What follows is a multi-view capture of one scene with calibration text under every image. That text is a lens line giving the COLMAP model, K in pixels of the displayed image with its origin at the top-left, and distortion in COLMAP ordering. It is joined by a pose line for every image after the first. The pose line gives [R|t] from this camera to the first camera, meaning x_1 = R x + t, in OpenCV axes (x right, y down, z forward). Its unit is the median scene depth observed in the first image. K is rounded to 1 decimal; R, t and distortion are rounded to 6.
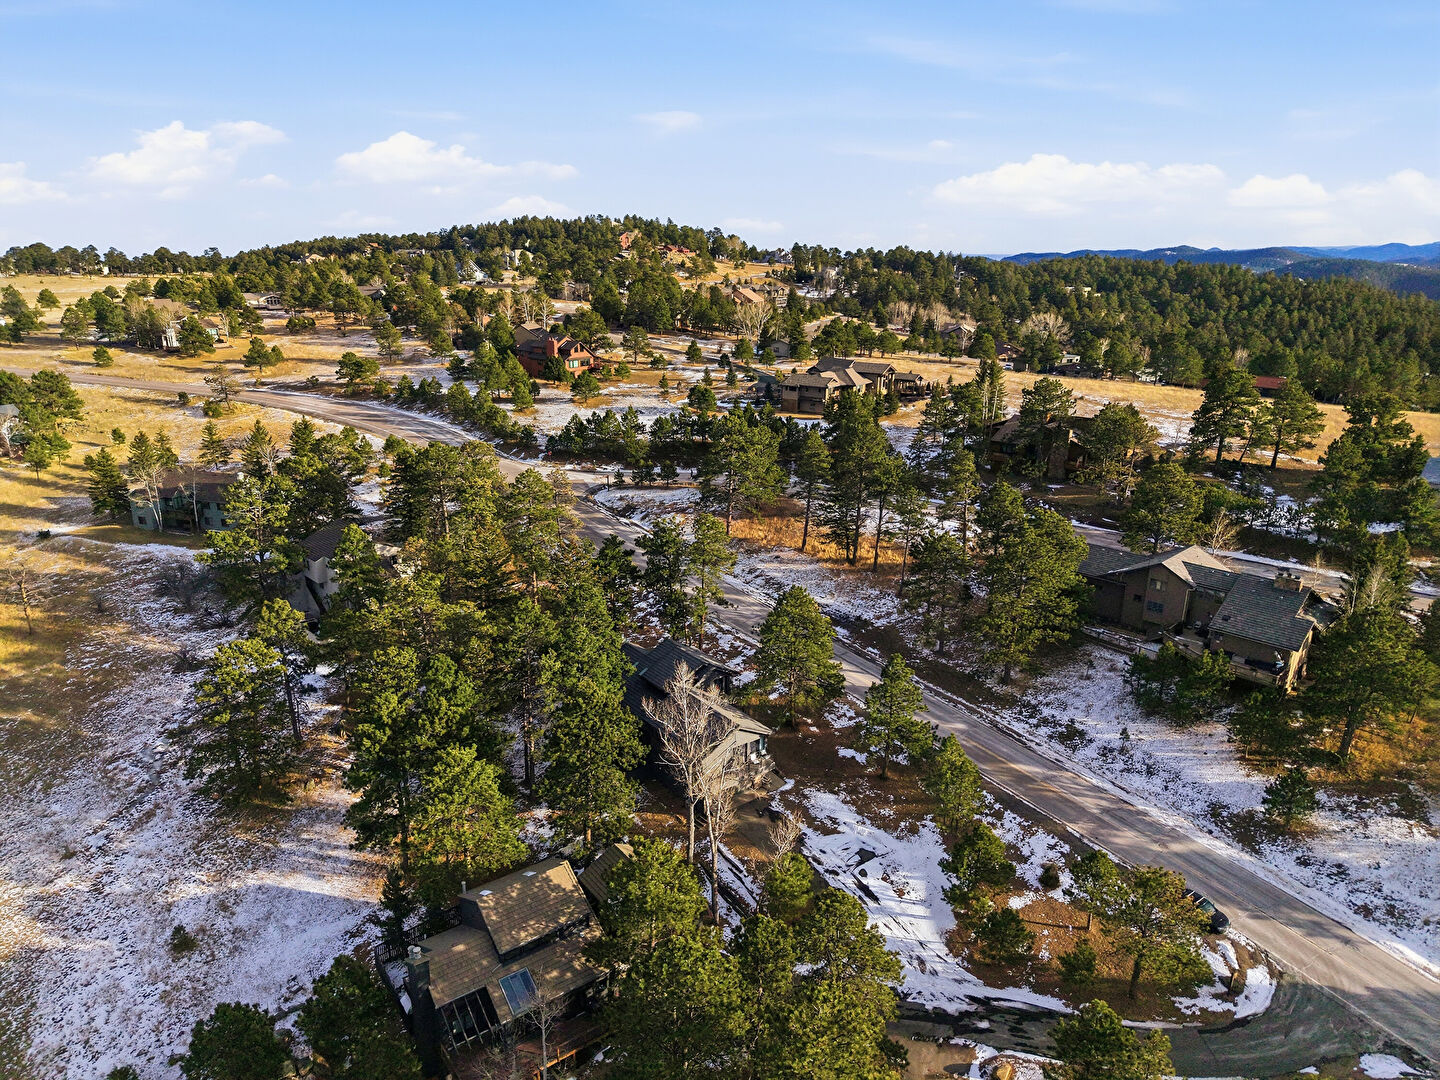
lens RADIAL K [[977.5, 0, 718.9], [0, 977.5, 543.9], [0, 0, 1]] dist [0.006899, -0.001886]
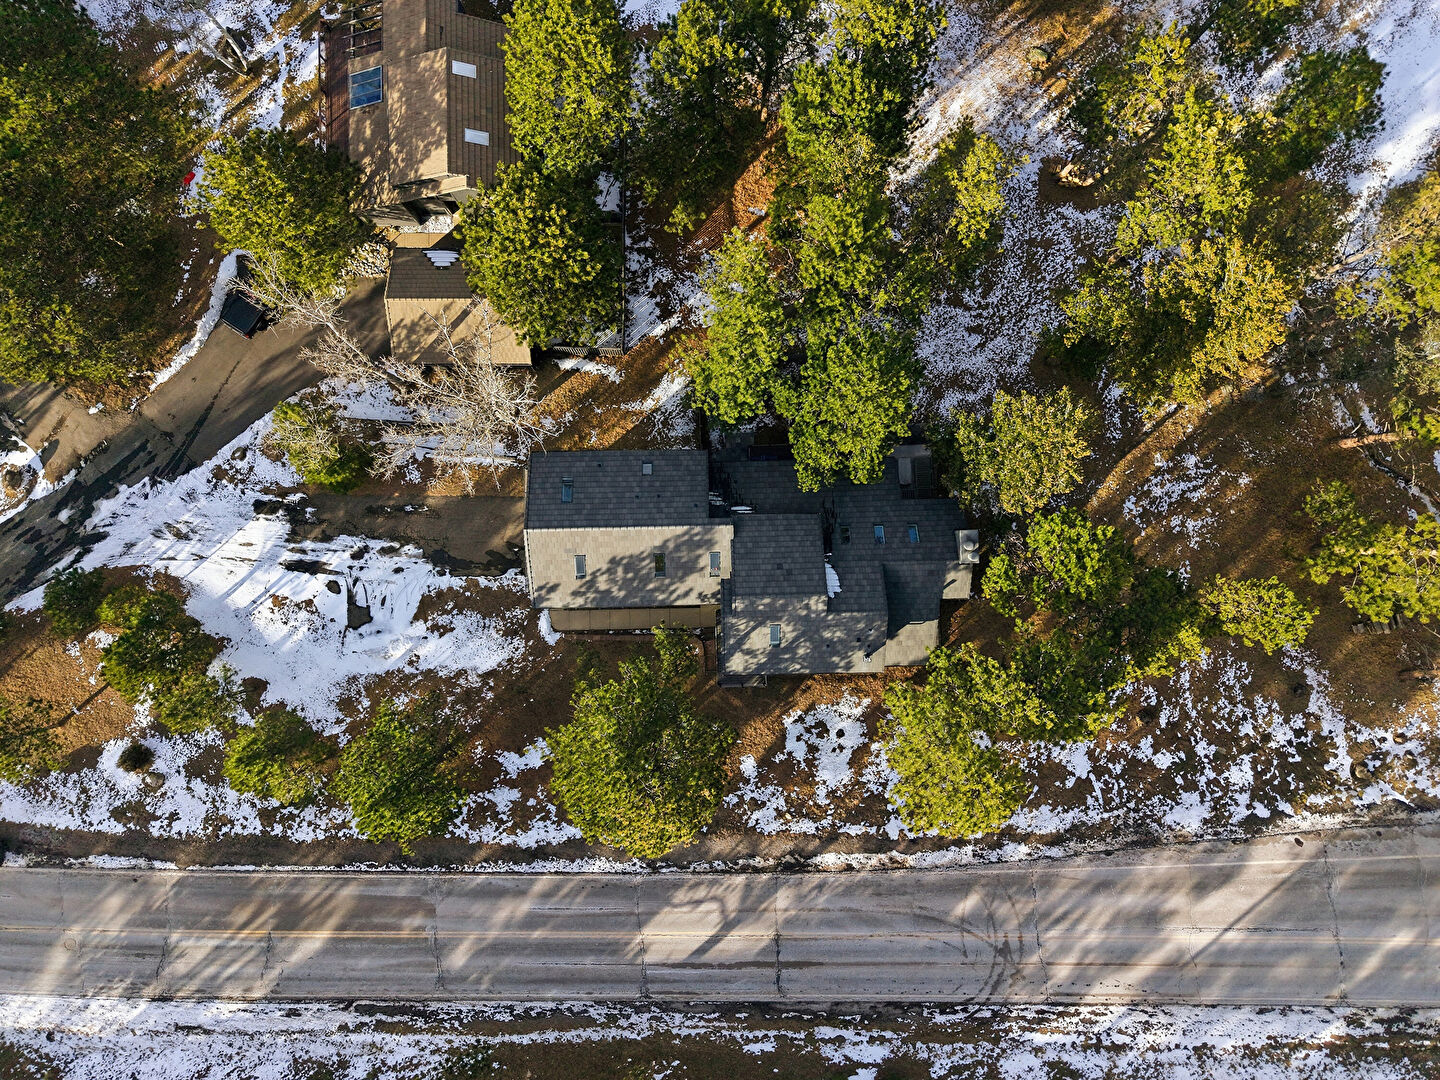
lens RADIAL K [[977.5, 0, 718.9], [0, 977.5, 543.9], [0, 0, 1]] dist [0.006899, -0.001886]
pose [[-0.575465, 0.817680, -0.015495, -0.029688], [-0.251220, -0.158708, 0.954830, -0.396746], [0.778286, 0.553364, 0.296748, 0.929175]]
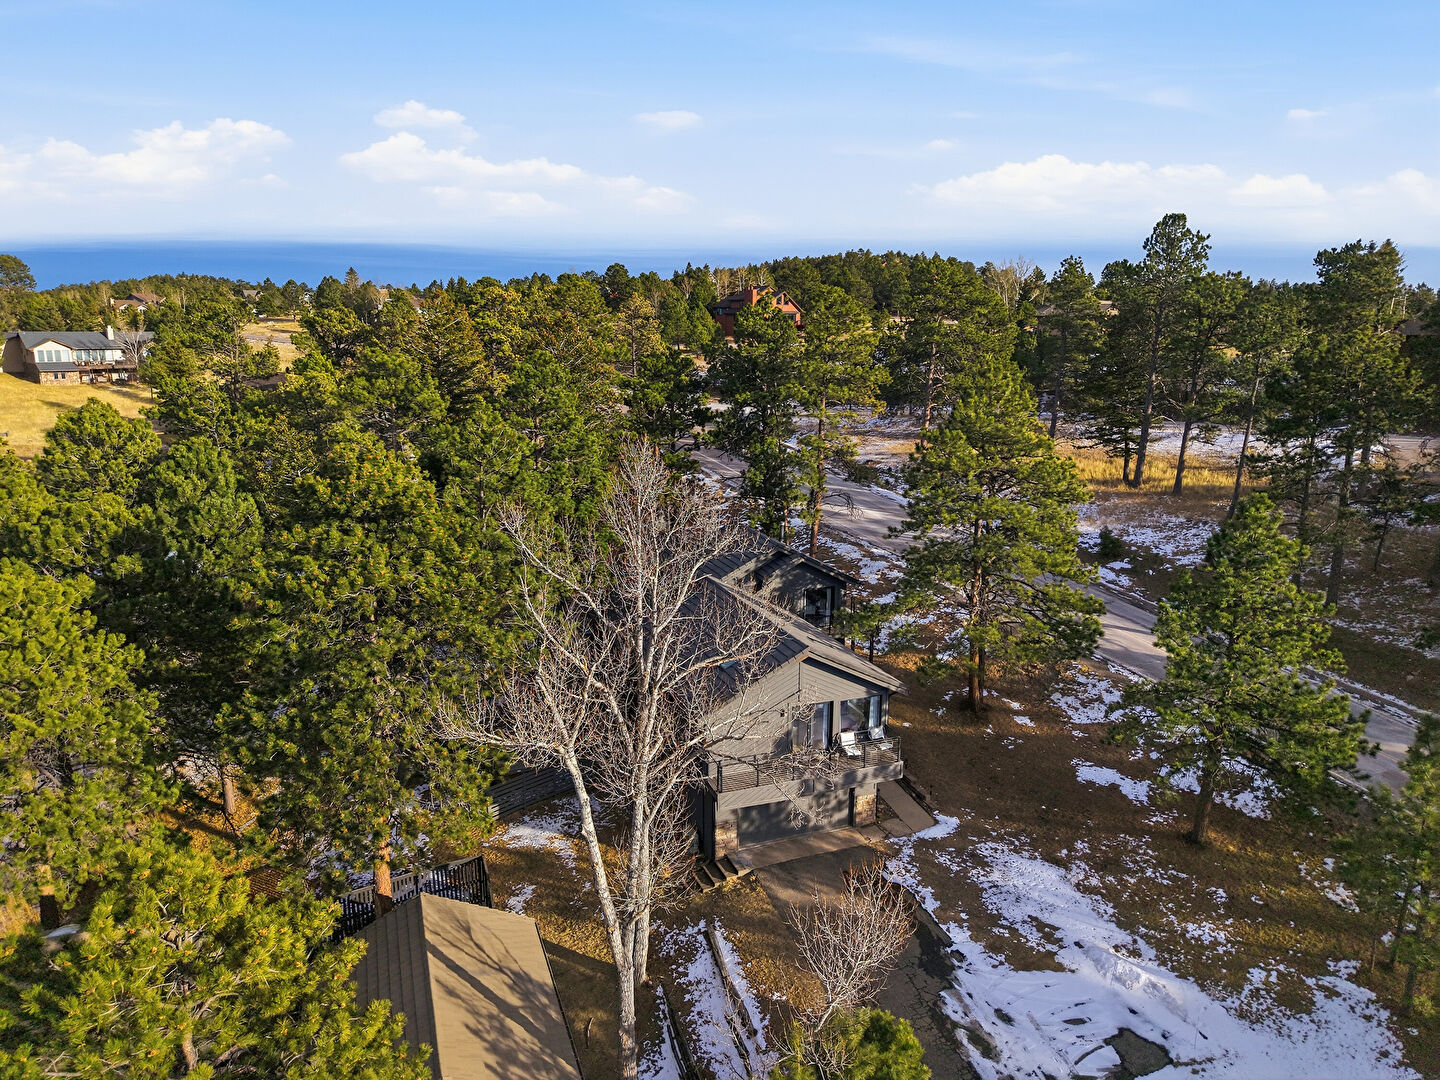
lens RADIAL K [[977.5, 0, 718.9], [0, 977.5, 543.9], [0, 0, 1]] dist [0.006899, -0.001886]
pose [[0.962384, 0.058633, -0.265291, 0.088576], [-0.081372, 0.993817, -0.075542, 0.177491], [0.259221, 0.094287, 0.961205, 0.606822]]
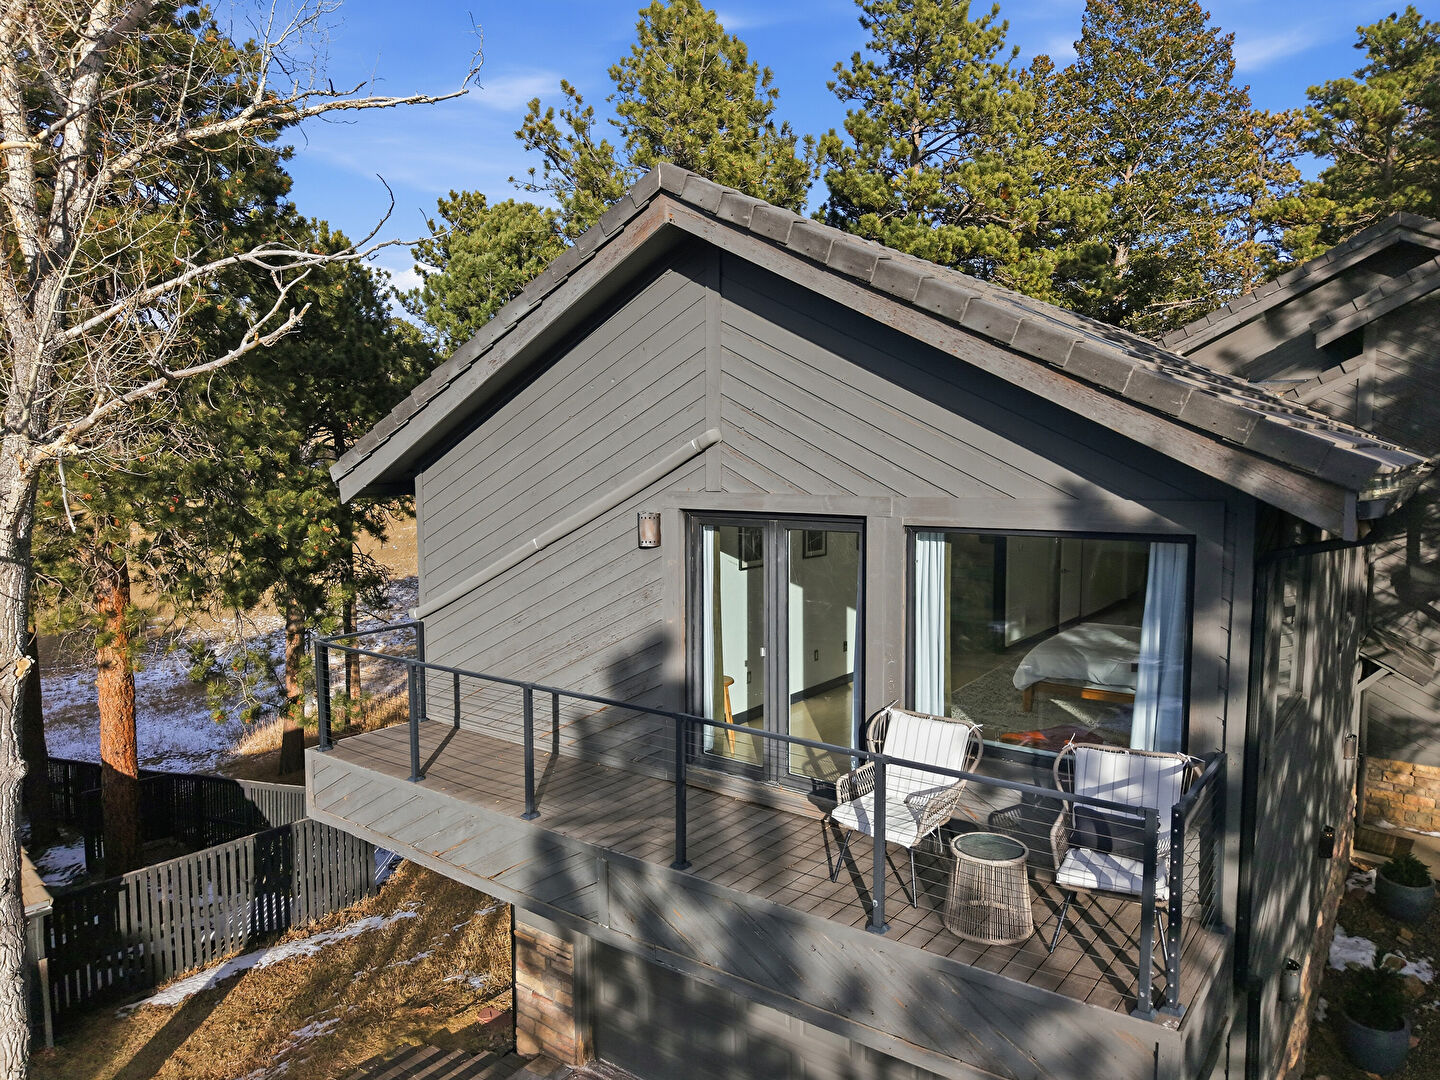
lens RADIAL K [[977.5, 0, 718.9], [0, 977.5, 543.9], [0, 0, 1]] dist [0.006899, -0.001886]
pose [[0.296530, 0.085299, -0.951207, 0.097975], [-0.283889, 0.958854, -0.002515, 0.213659], [0.911854, 0.270783, 0.308545, 0.993656]]
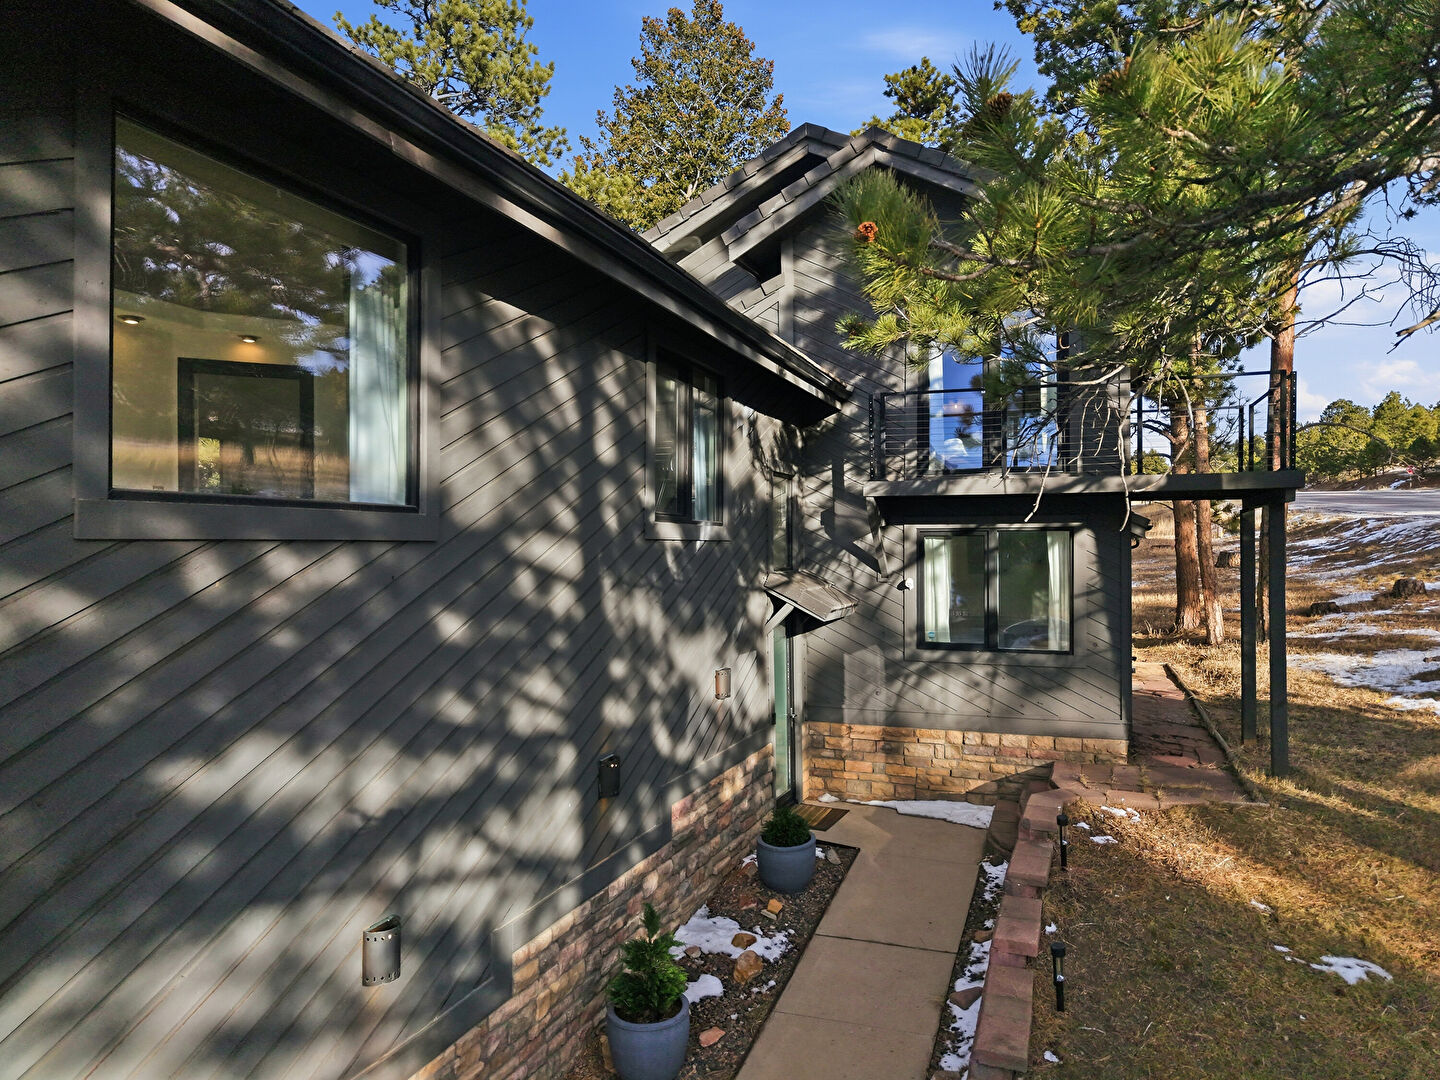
lens RADIAL K [[977.5, 0, 718.9], [0, 977.5, 543.9], [0, 0, 1]] dist [0.006899, -0.001886]
pose [[0.556669, -0.009137, -0.830684, 0.089413], [-0.245039, 0.953644, -0.174698, 0.219790], [0.793773, 0.300799, 0.528625, 1.057197]]
